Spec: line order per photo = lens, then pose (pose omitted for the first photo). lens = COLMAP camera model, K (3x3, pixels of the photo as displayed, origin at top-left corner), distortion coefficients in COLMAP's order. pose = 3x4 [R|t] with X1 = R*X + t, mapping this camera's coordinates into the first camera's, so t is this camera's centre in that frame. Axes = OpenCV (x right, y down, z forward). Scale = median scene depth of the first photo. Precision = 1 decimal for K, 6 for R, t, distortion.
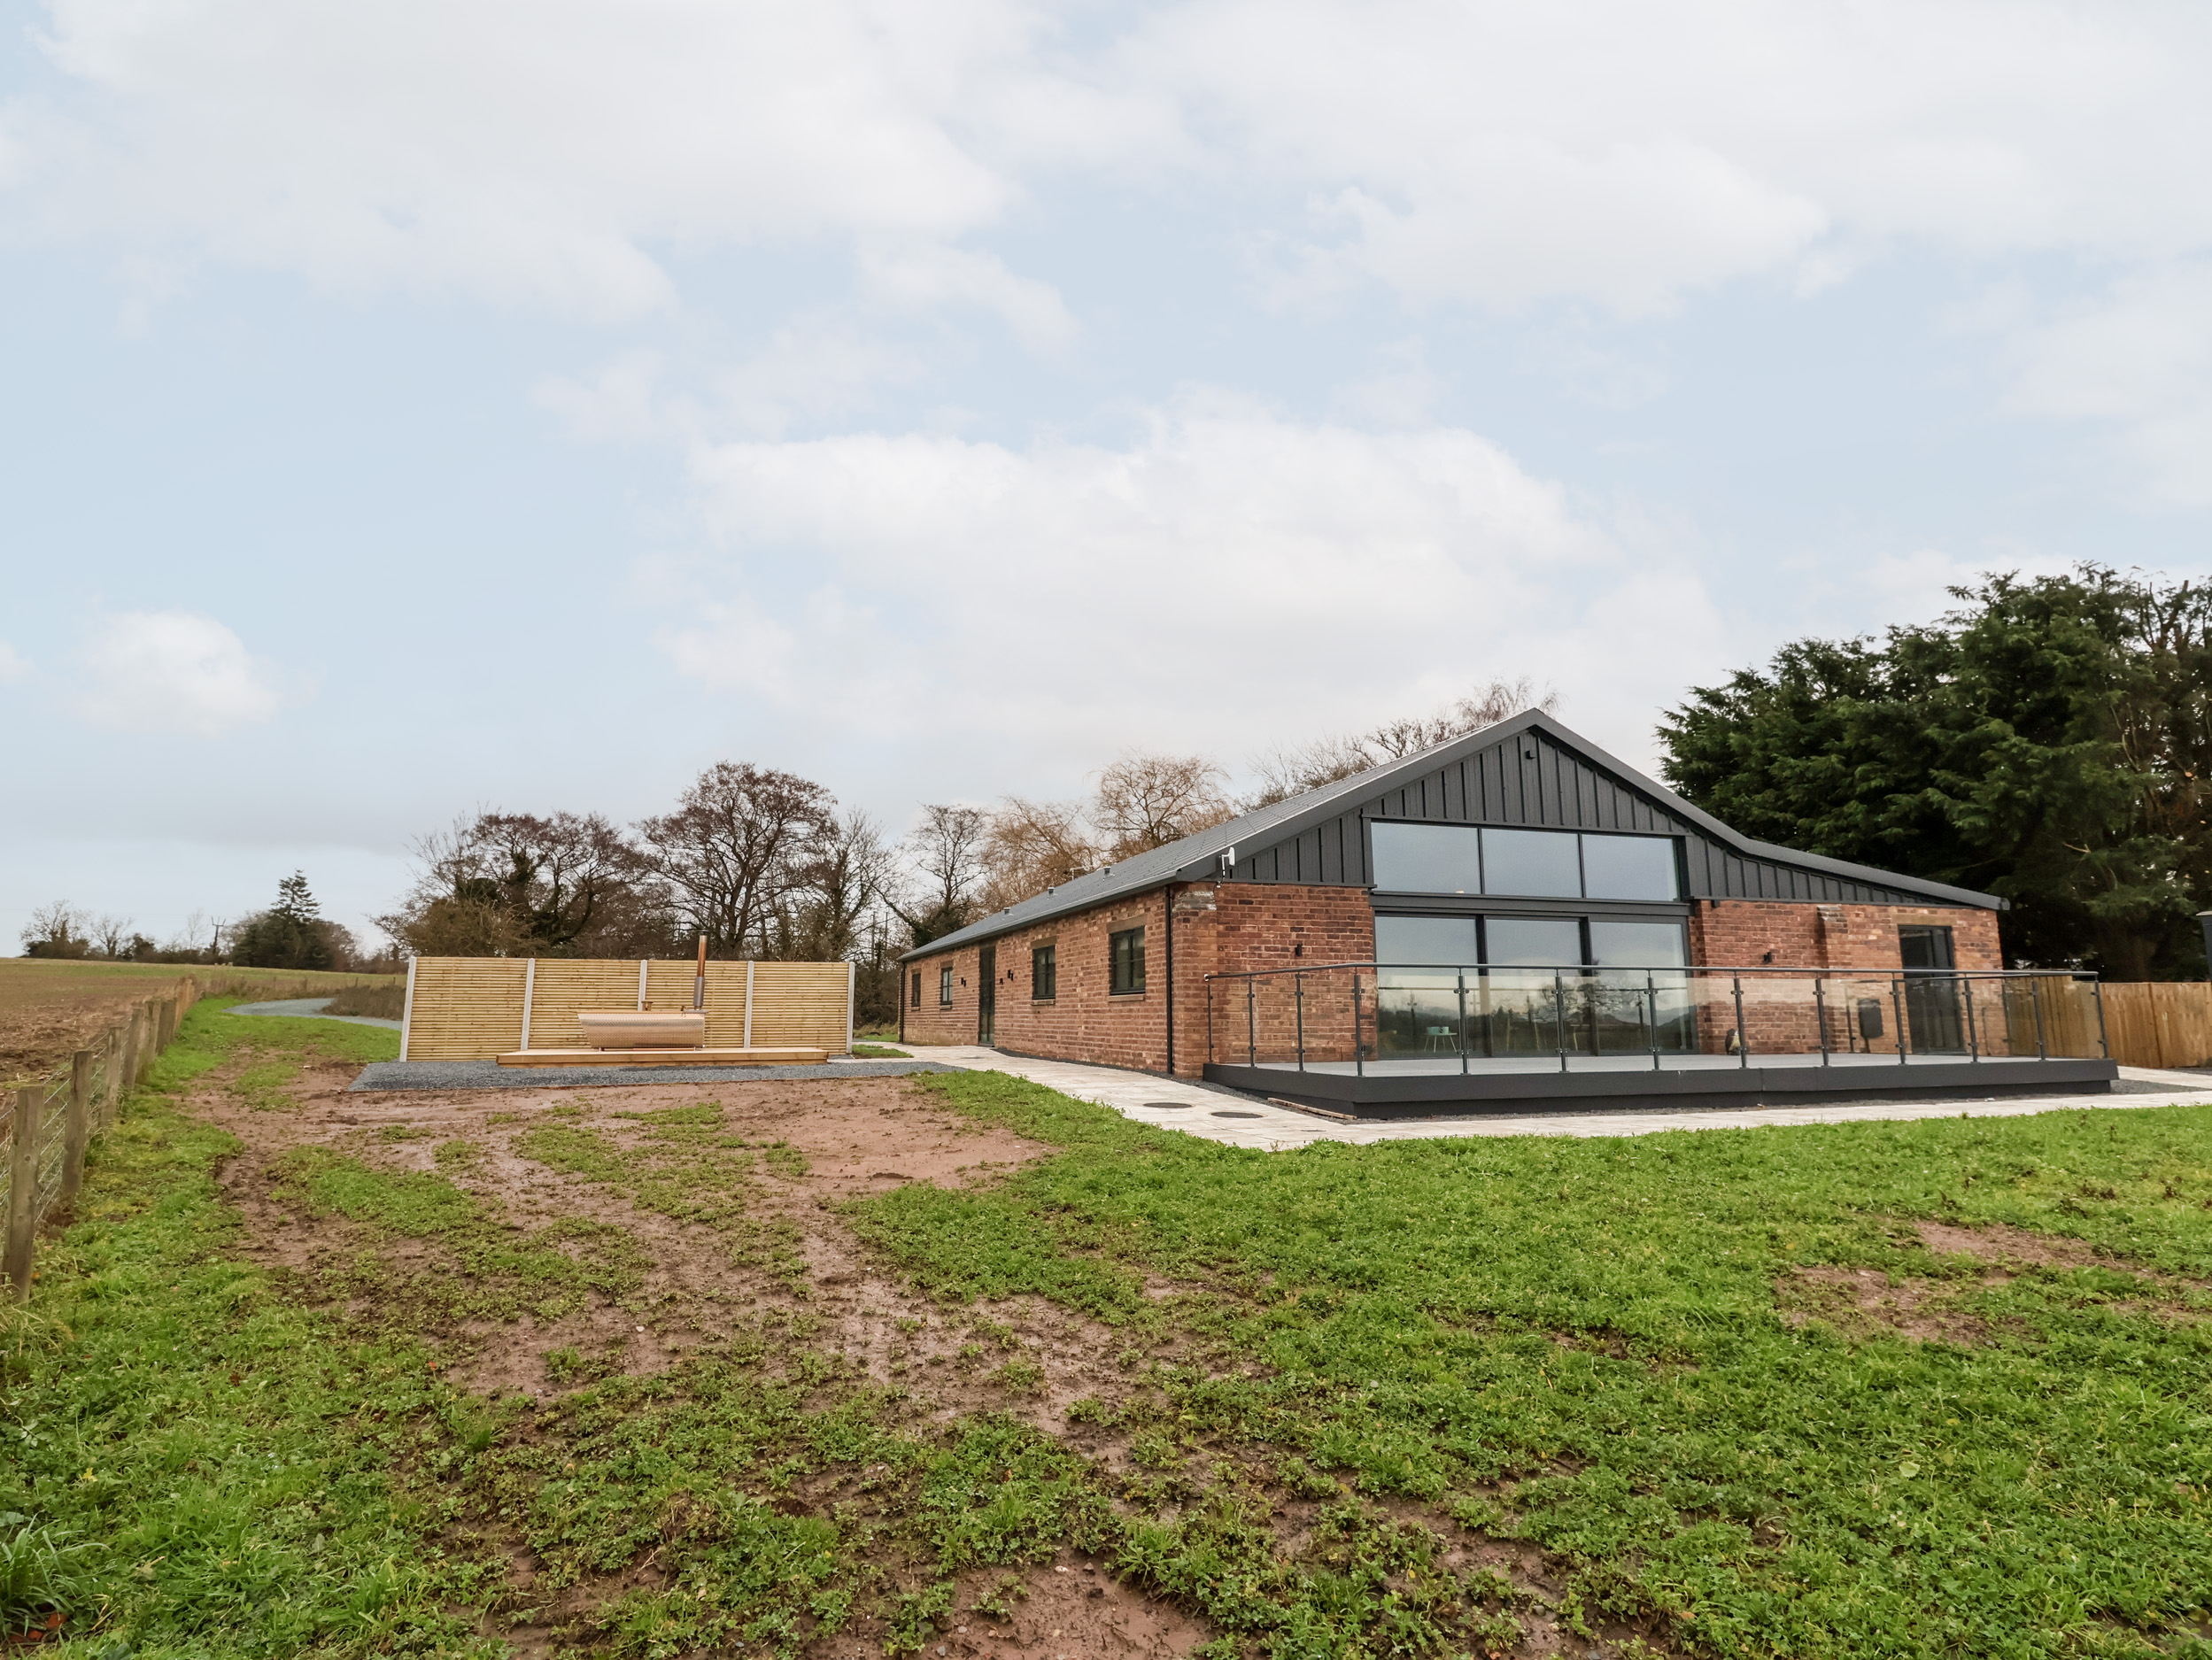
lens RADIAL K [[1201.6, 0, 1106.6], [0, 1201.6, 845.5], [0, 0, 1]] dist [-0.001144, -0.011265]
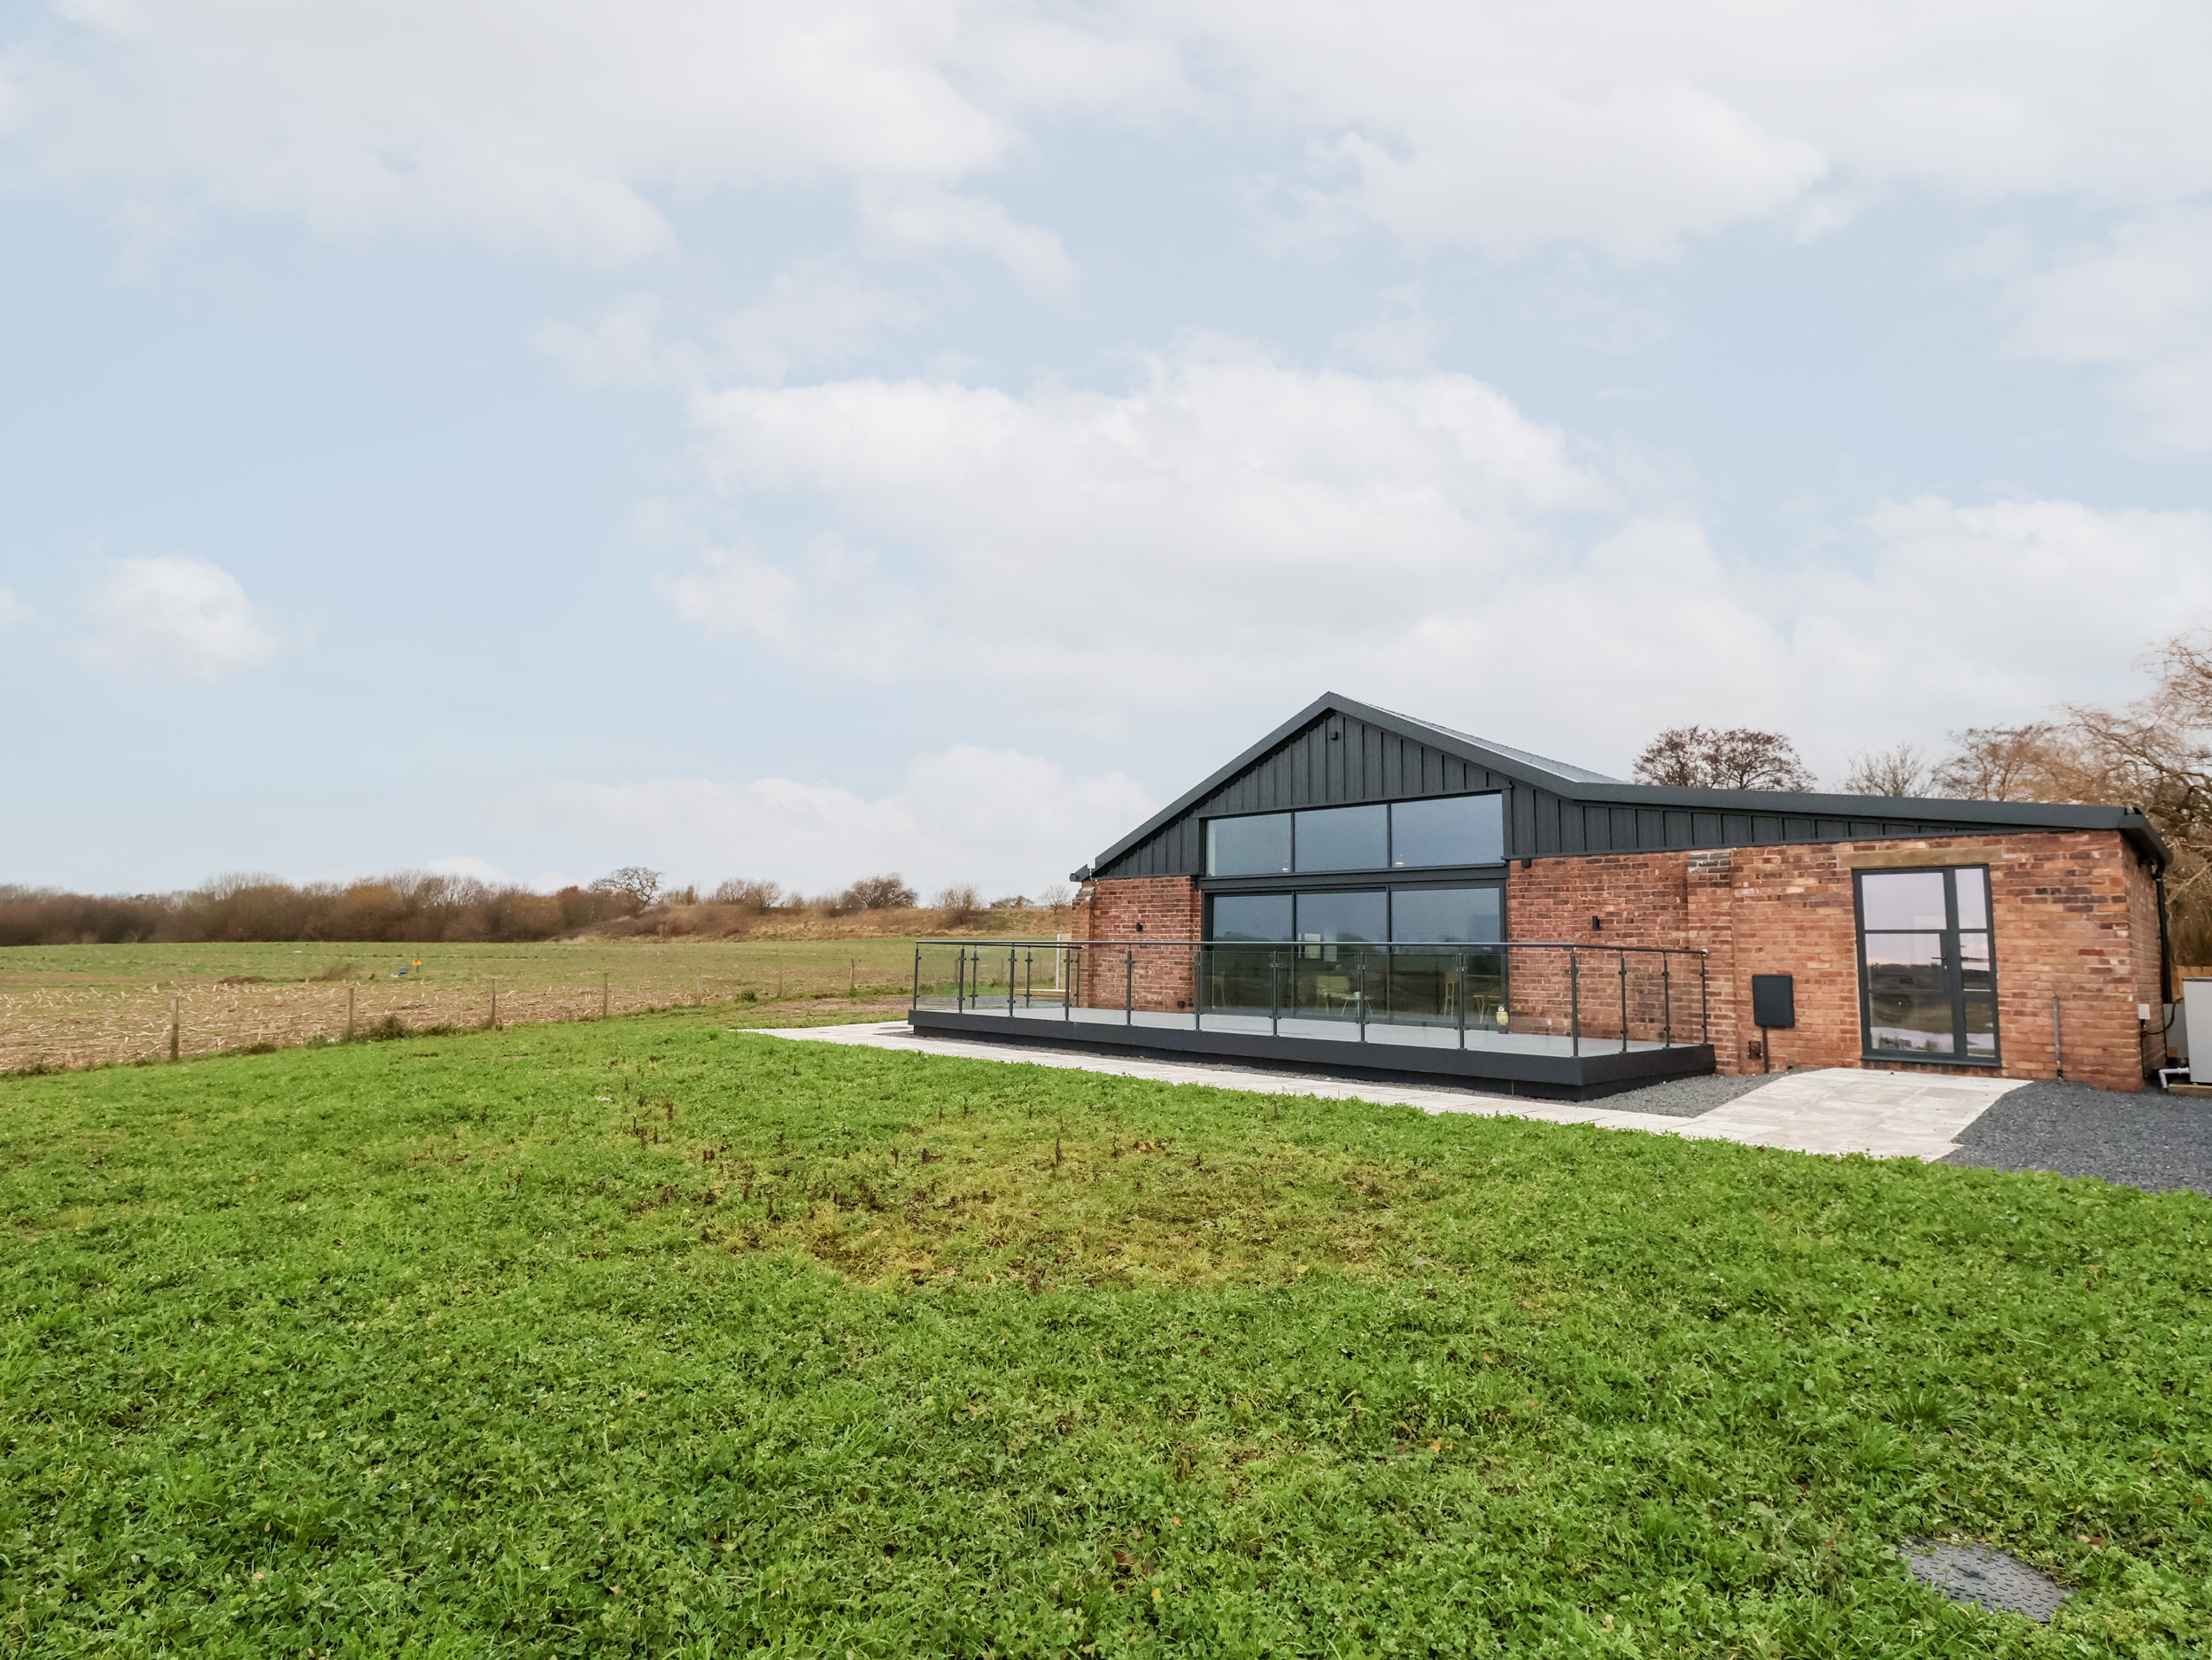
lens RADIAL K [[1201.6, 0, 1102.7], [0, 1201.6, 818.1], [0, 0, 1]] dist [-0.001144, -0.011265]
pose [[0.451988, -0.098054, -0.886619, 1.179498], [0.099843, 0.993256, -0.058948, 0.037932], [0.886419, -0.061878, 0.458729, 0.334824]]
